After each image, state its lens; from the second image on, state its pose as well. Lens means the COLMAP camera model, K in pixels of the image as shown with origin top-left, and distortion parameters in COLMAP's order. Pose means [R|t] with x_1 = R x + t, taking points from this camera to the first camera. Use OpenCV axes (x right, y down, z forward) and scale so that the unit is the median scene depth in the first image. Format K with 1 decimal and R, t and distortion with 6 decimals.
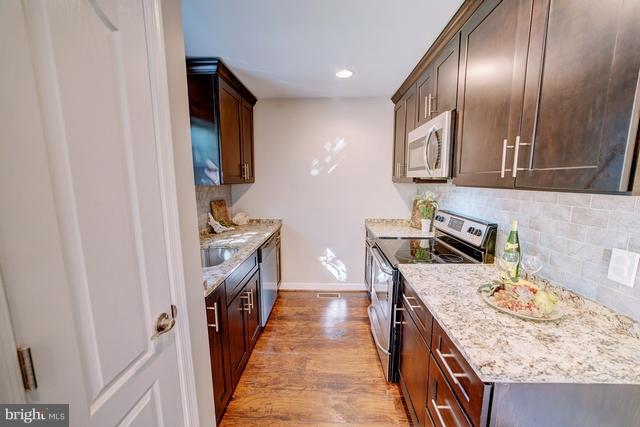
lens RADIAL K [[248.7, 0, 320.5], [0, 248.7, 215.9], [0, 0, 1]] dist [-0.003492, 0.000931]
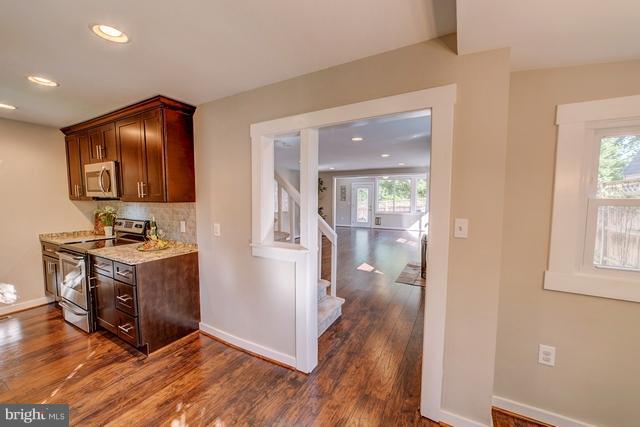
lens RADIAL K [[248.7, 0, 323.6], [0, 248.7, 214.9], [0, 0, 1]] dist [-0.003492, 0.000931]
pose [[0.449747, -0.058752, 0.891221, -0.314187], [0.125260, 0.992121, 0.002192, 0.114946], [-0.884329, 0.110649, 0.453563, -0.828055]]
